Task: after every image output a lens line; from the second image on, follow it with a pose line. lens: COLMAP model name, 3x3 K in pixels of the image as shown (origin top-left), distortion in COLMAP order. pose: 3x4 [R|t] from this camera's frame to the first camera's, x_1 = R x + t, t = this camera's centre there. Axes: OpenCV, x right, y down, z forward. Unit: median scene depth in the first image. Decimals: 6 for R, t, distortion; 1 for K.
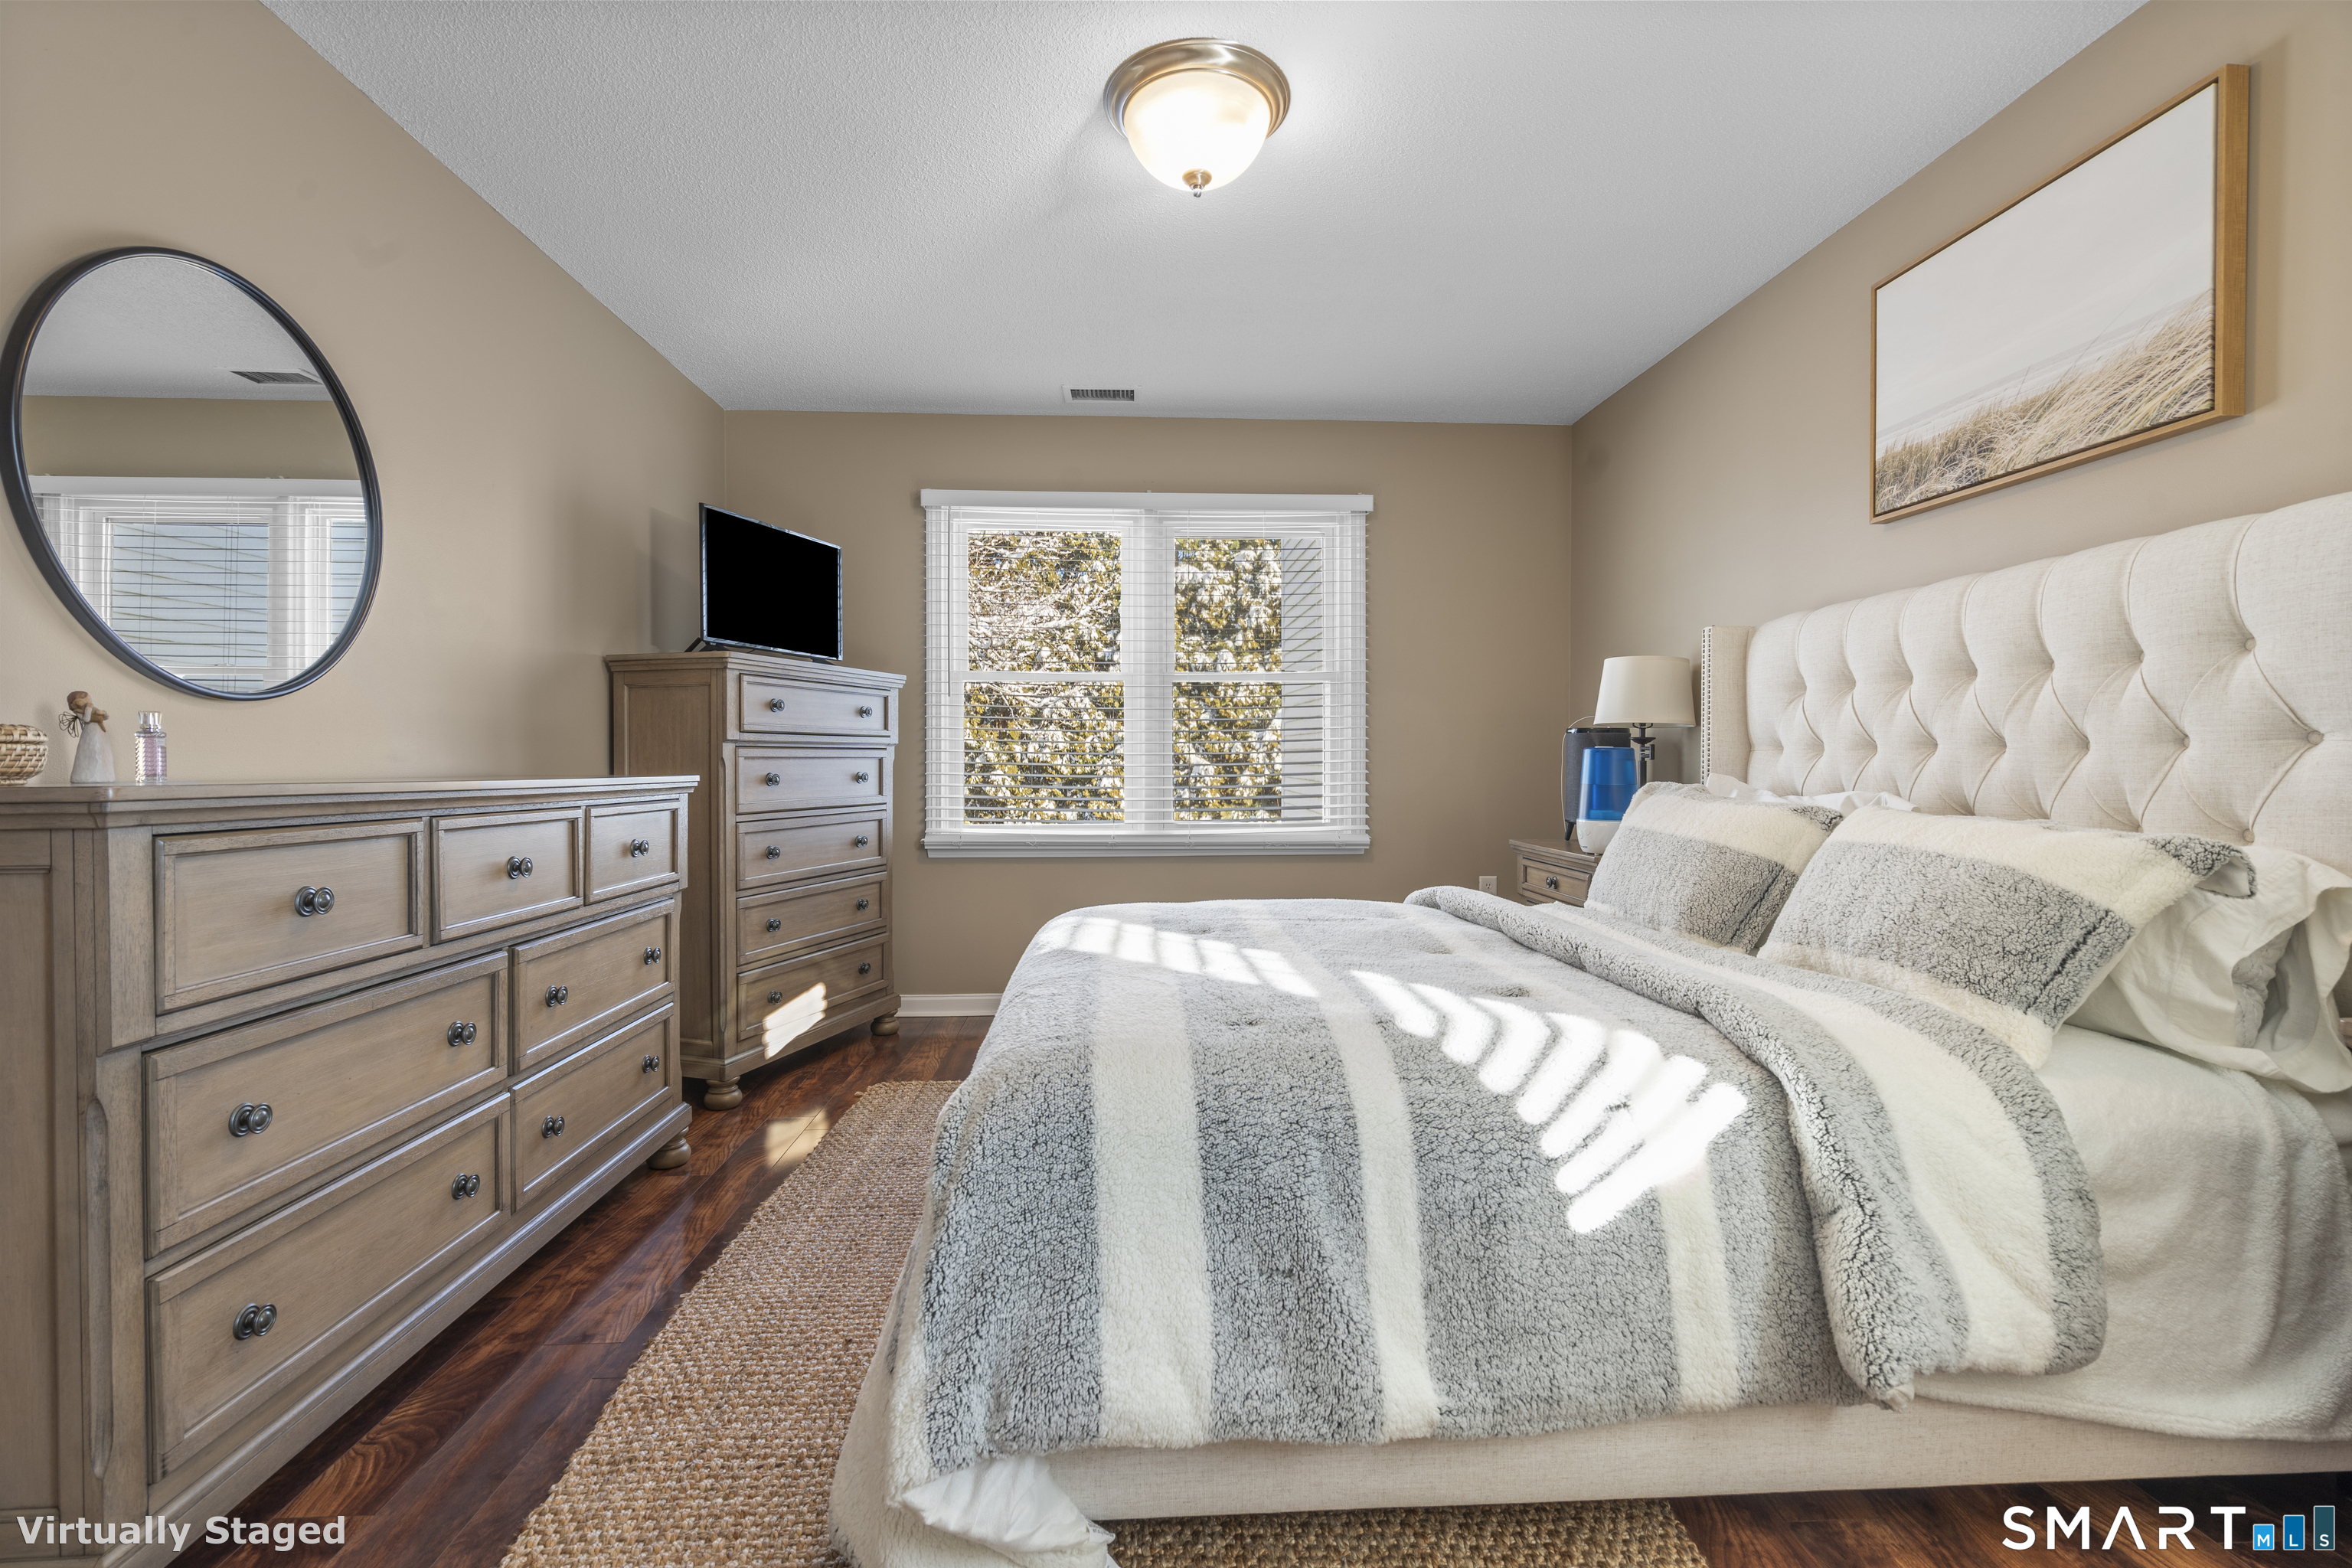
lens RADIAL K [[1055.5, 0, 1192.2], [0, 1055.5, 777.4], [0, 0, 1]] dist [-0.002261, 0.000166]
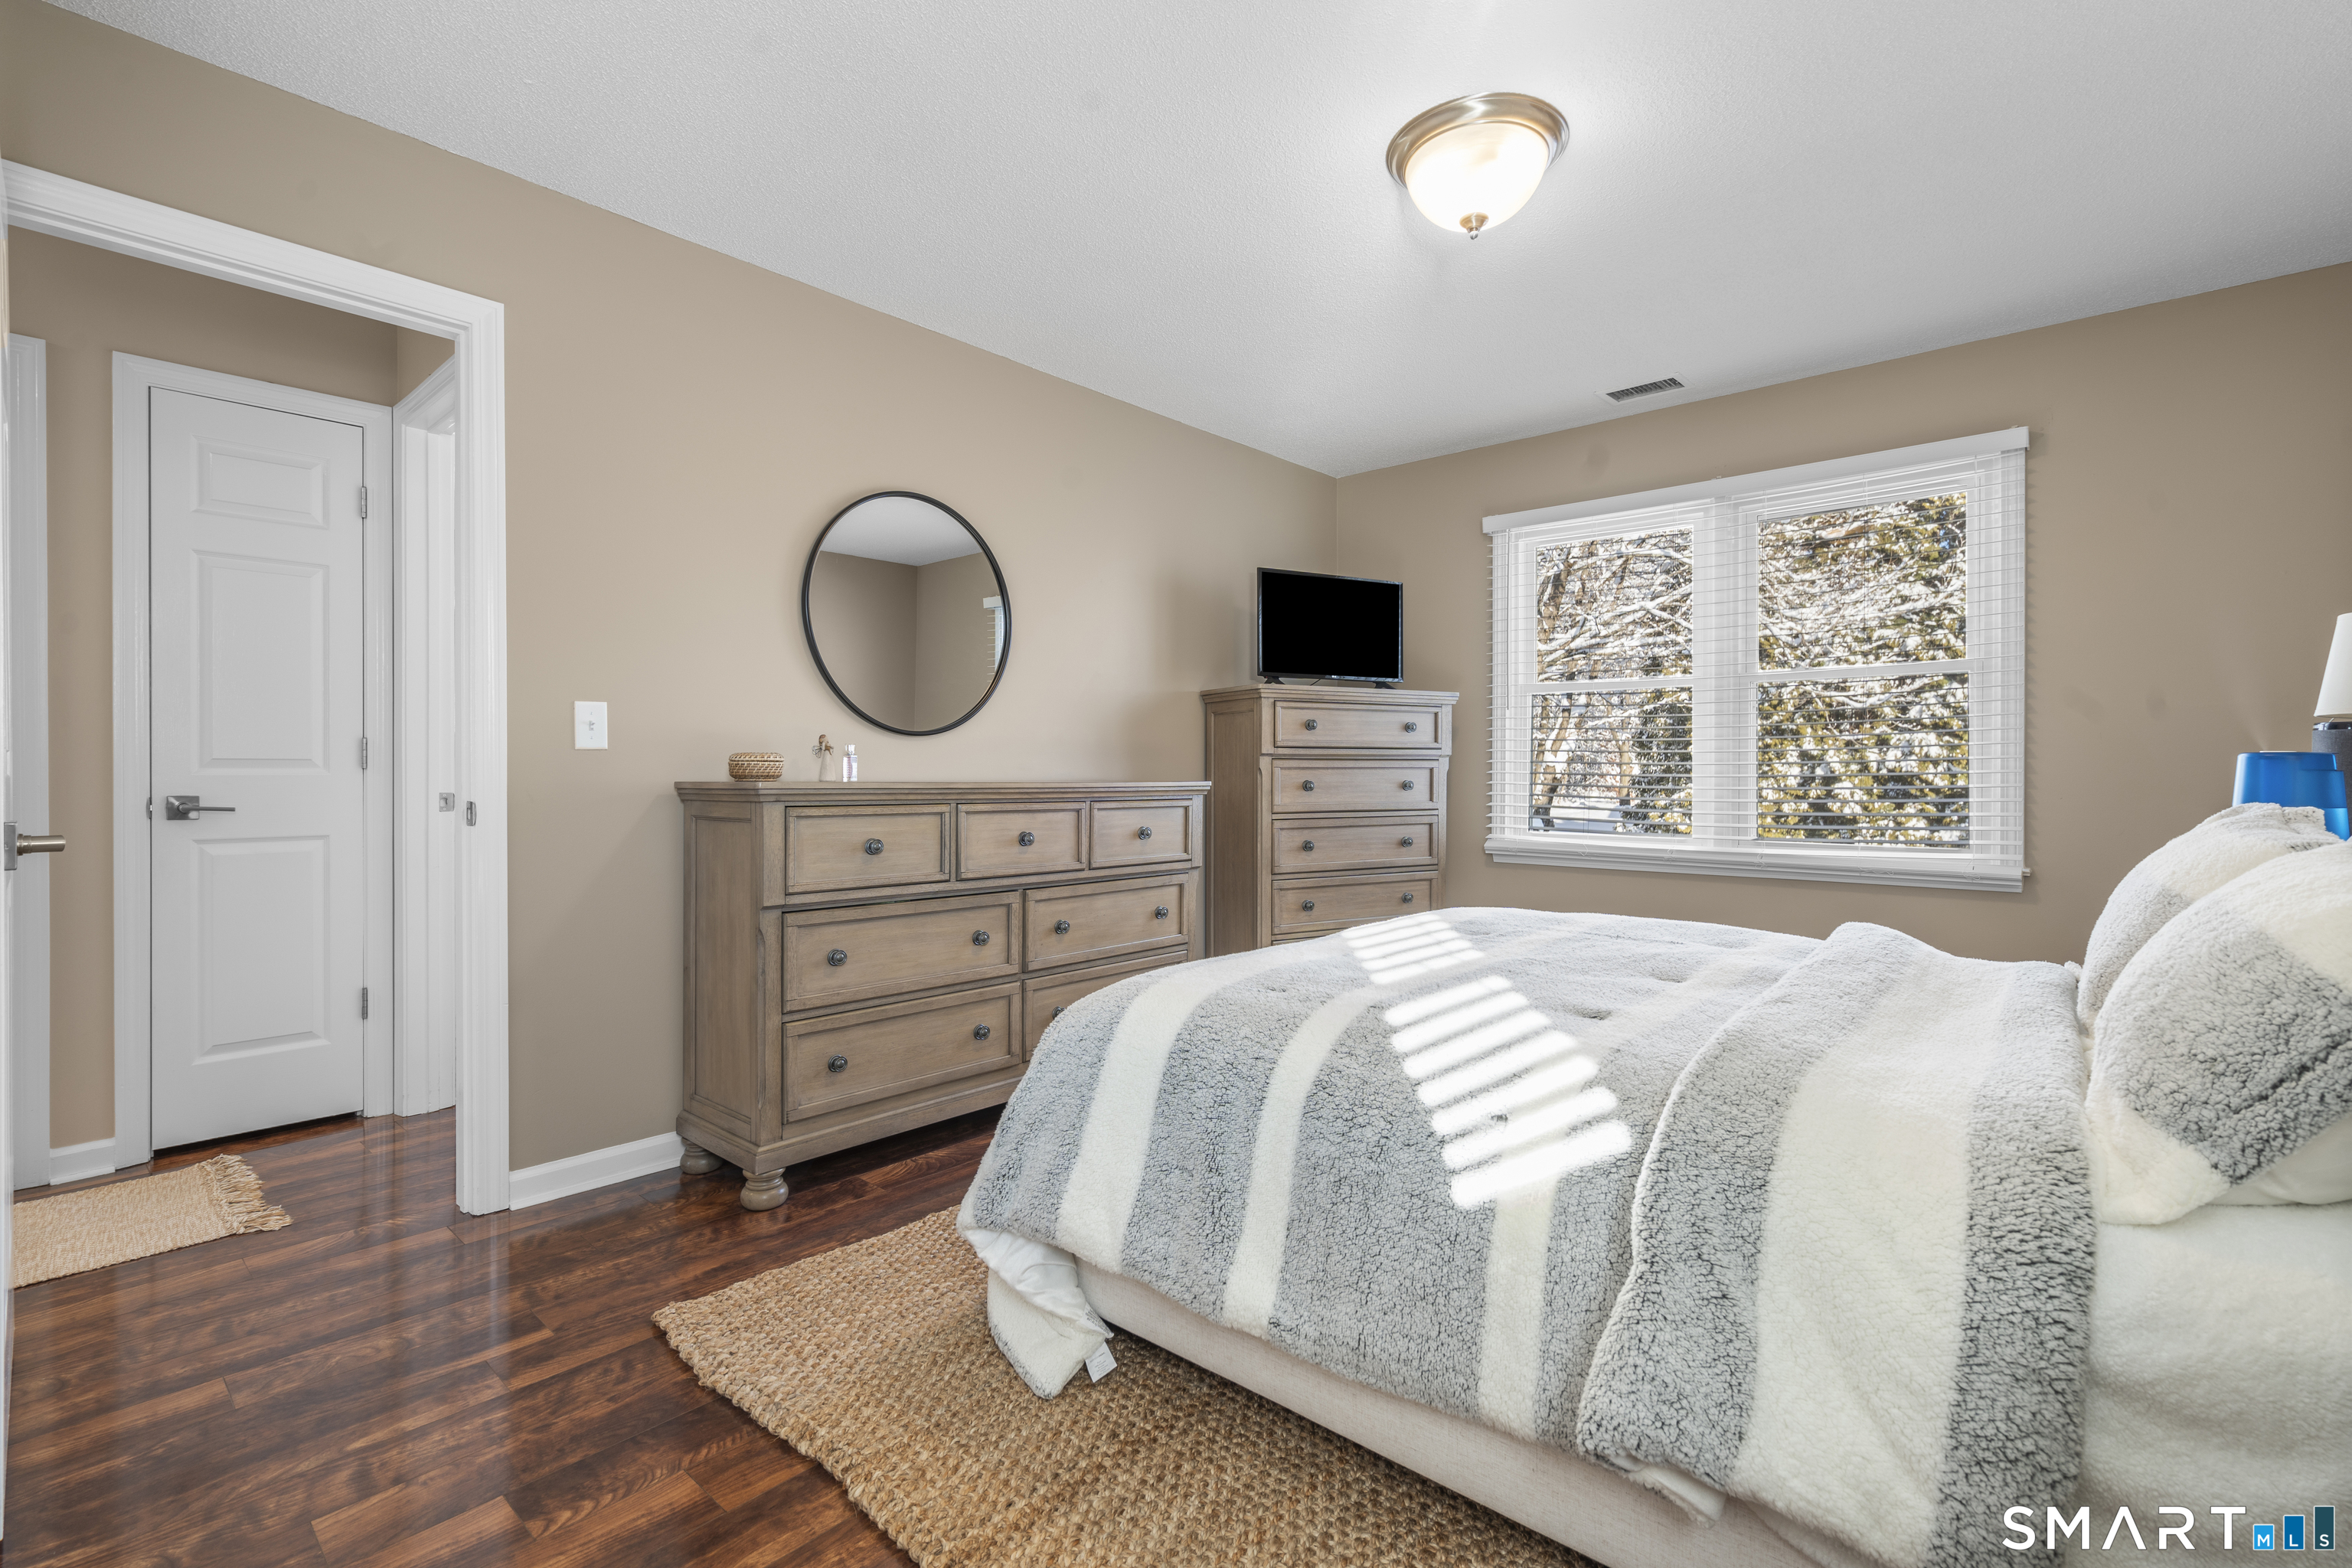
lens RADIAL K [[1057.1, 0, 1175.8], [0, 1057.1, 772.8], [0, 0, 1]] dist [-0.002868, 0.001388]
pose [[0.708013, 0.002308, -0.706195, 0.378899], [-0.012124, 0.999887, -0.008888, -0.000547], [0.706095, 0.014855, 0.707961, 0.029431]]
